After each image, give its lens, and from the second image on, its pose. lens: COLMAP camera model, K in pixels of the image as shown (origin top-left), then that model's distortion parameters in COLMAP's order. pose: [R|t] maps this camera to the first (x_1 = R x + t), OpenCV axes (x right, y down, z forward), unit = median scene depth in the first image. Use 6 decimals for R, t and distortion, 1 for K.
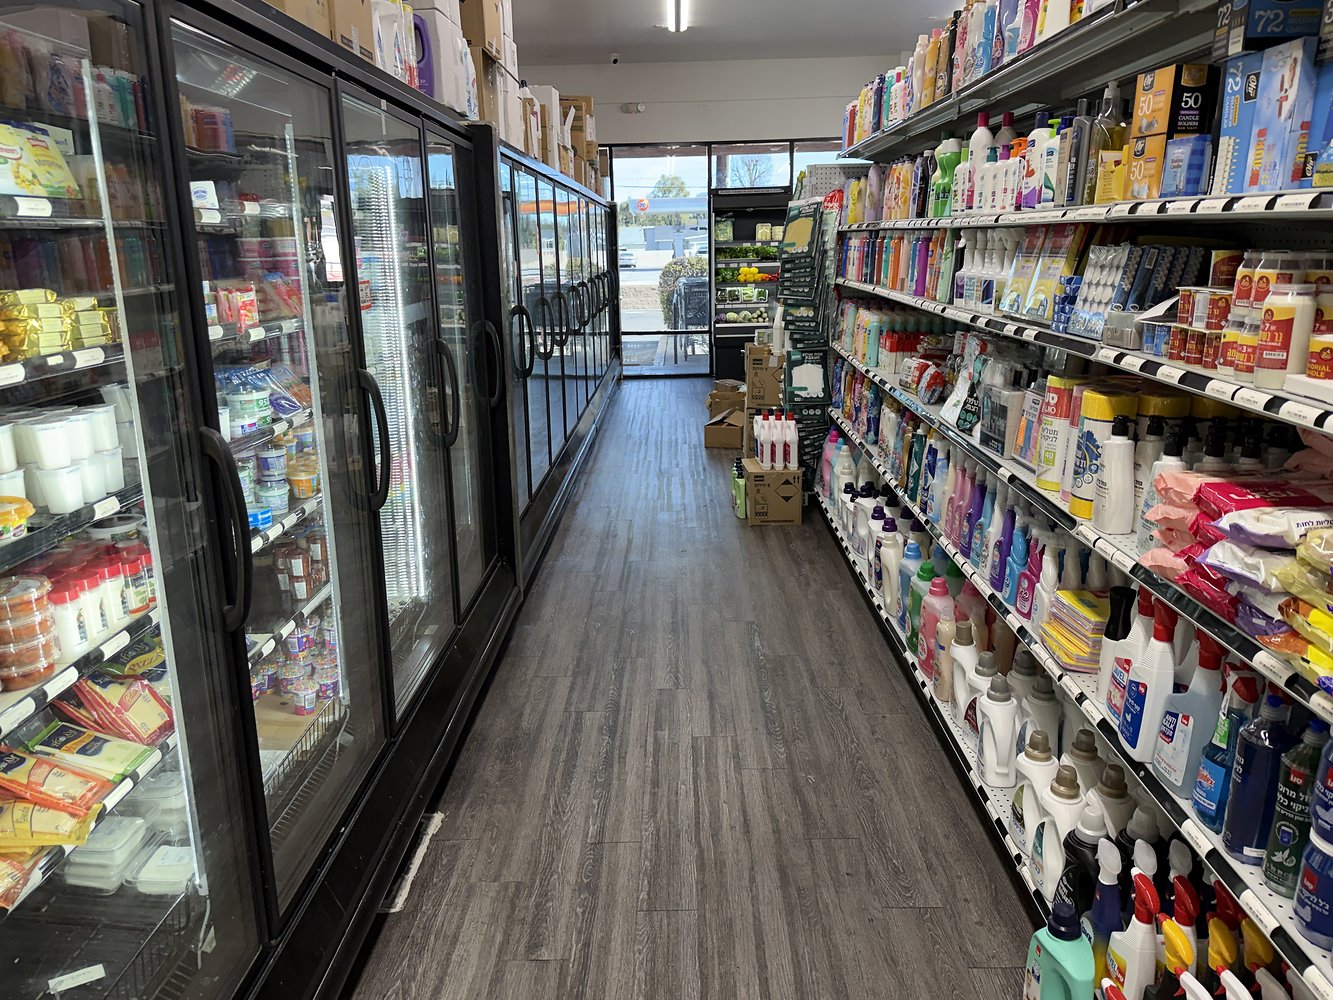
lens RADIAL K [[944.8, 0, 667.0], [0, 944.8, 501.5], [0, 0, 1]] dist [0.055700, -0.070451]
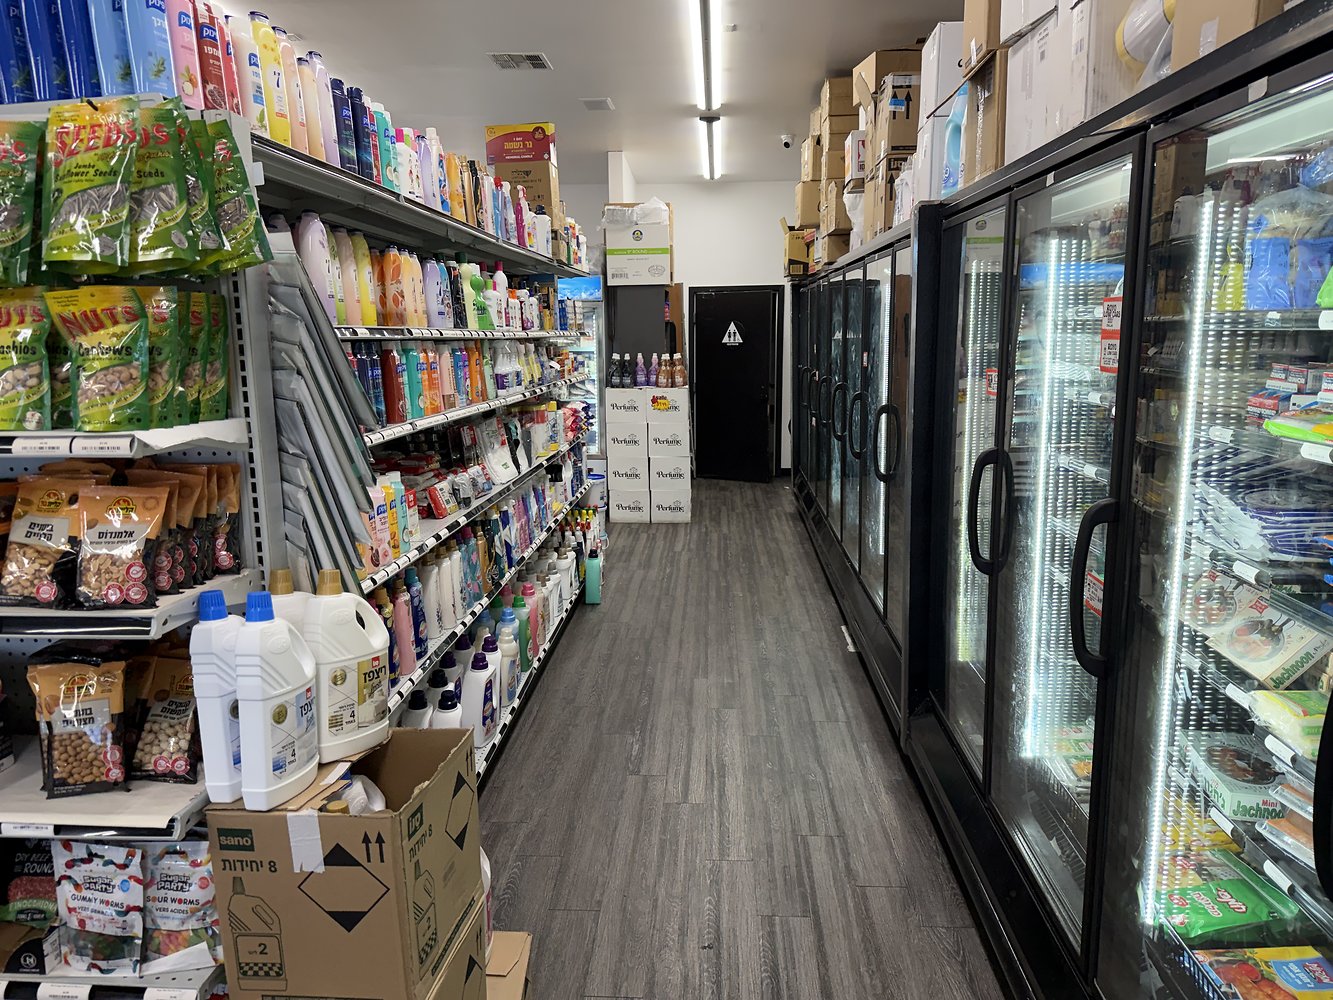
lens RADIAL K [[944.8, 0, 645.6], [0, 944.8, 508.2], [0, 0, 1]] dist [0.055700, -0.070451]
pose [[-0.997505, 0.022848, 0.066802, 0.006299], [0.049669, 0.899536, 0.434013, -0.211224], [-0.050174, 0.436248, -0.898426, 0.753910]]
